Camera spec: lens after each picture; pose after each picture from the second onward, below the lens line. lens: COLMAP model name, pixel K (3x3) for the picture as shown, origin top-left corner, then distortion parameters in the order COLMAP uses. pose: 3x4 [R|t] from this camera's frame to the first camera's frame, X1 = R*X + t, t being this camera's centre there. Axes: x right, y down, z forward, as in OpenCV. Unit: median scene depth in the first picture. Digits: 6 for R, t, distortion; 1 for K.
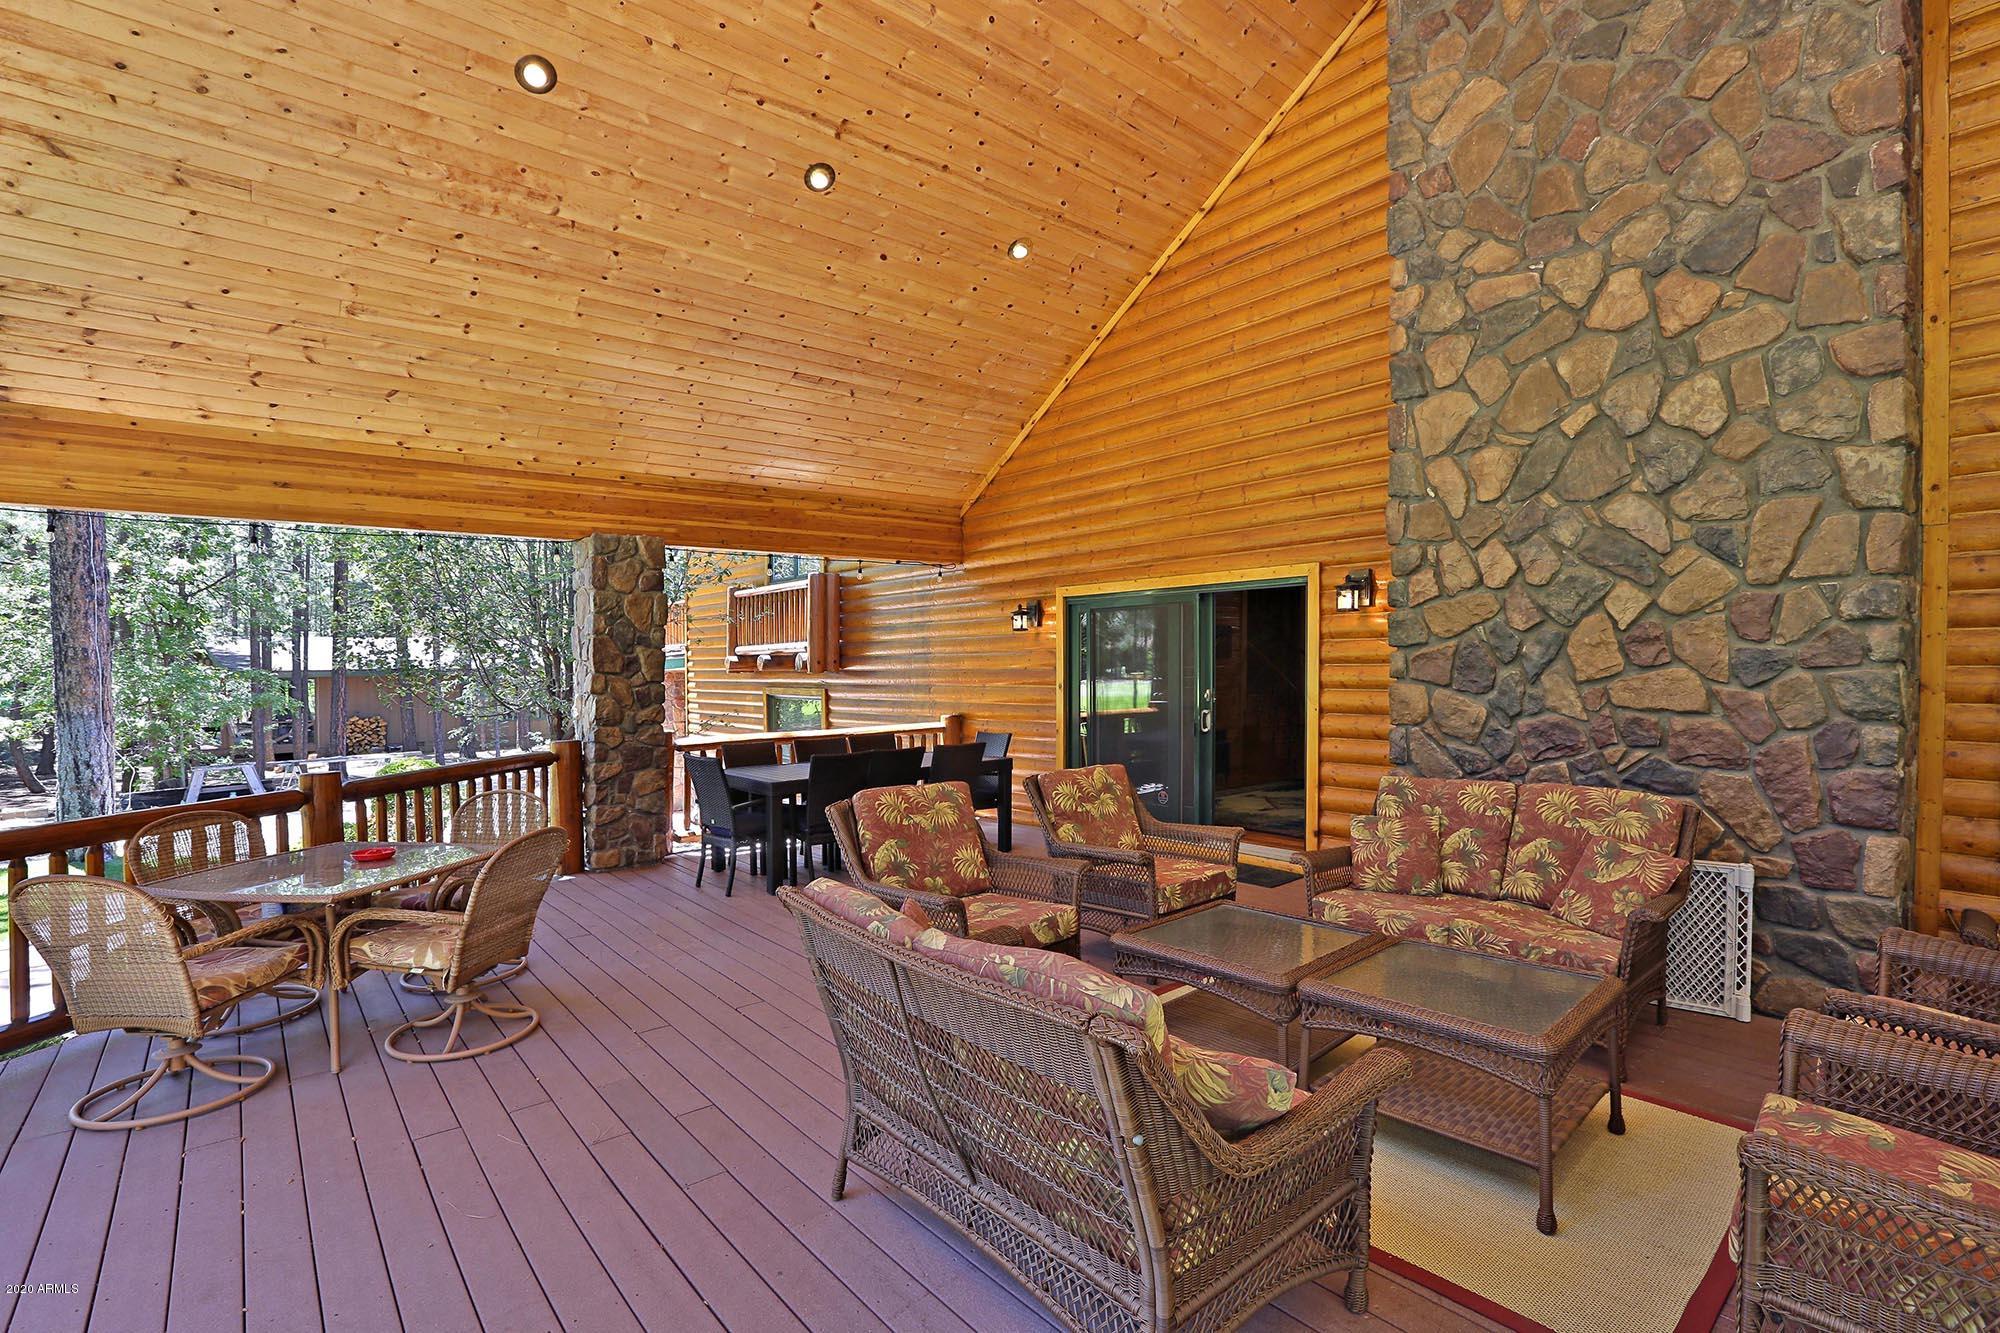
lens RADIAL K [[916.6, 0, 997.2], [0, 916.6, 670.3], [0, 0, 1]] dist [-0.025022, 0.002968]
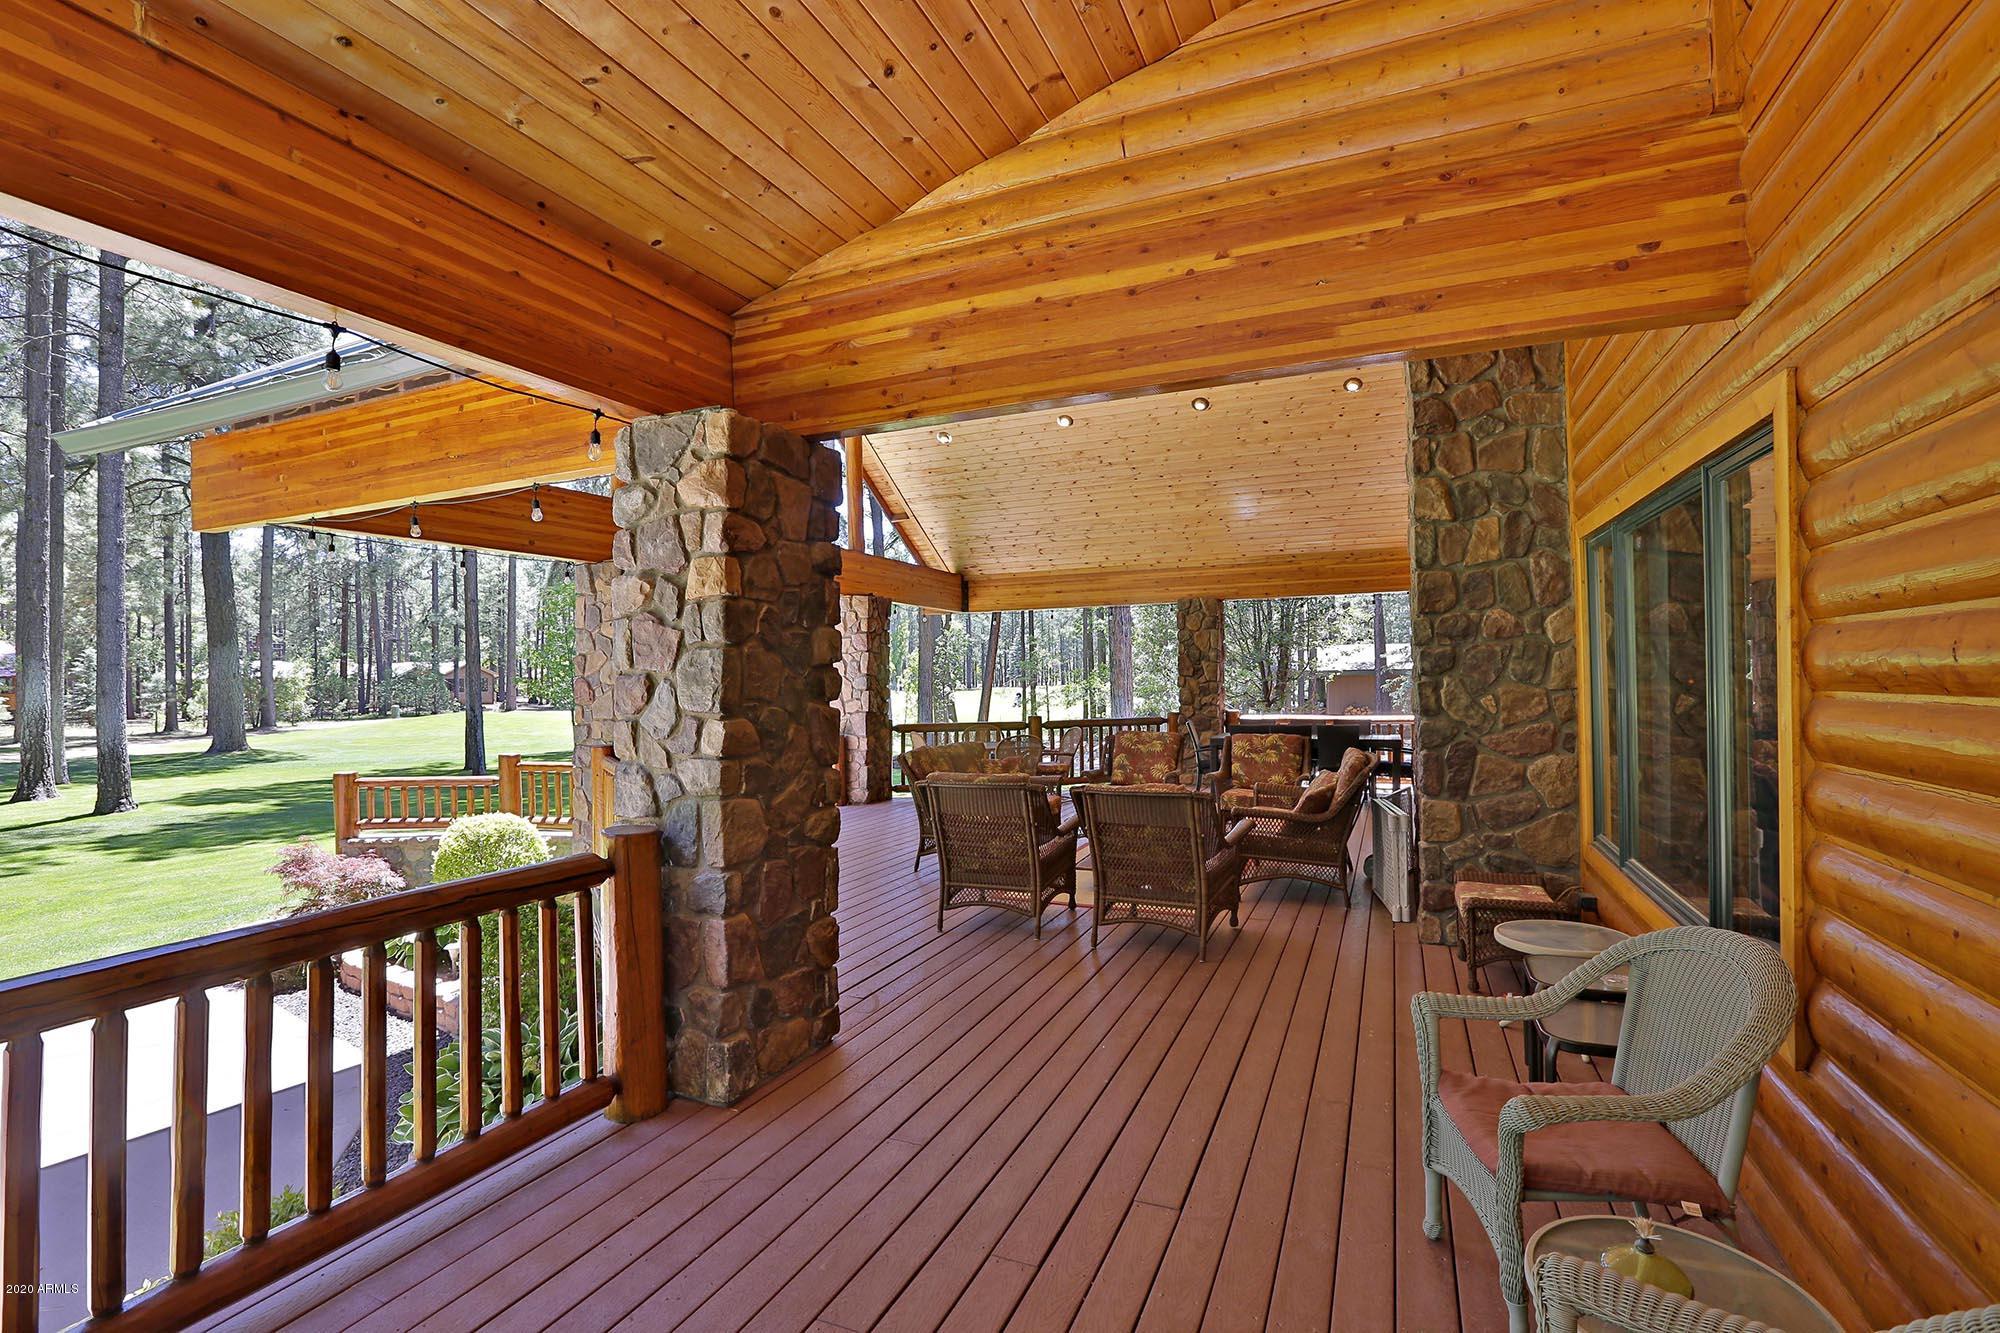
lens RADIAL K [[916.6, 0, 999.8], [0, 916.6, 662.3], [0, 0, 1]] dist [-0.025022, 0.002968]
pose [[0.450216, -0.006703, -0.892895, 1.023533], [-0.000162, 0.999971, -0.007588, -0.010318], [0.892920, 0.003560, 0.450202, -0.144042]]
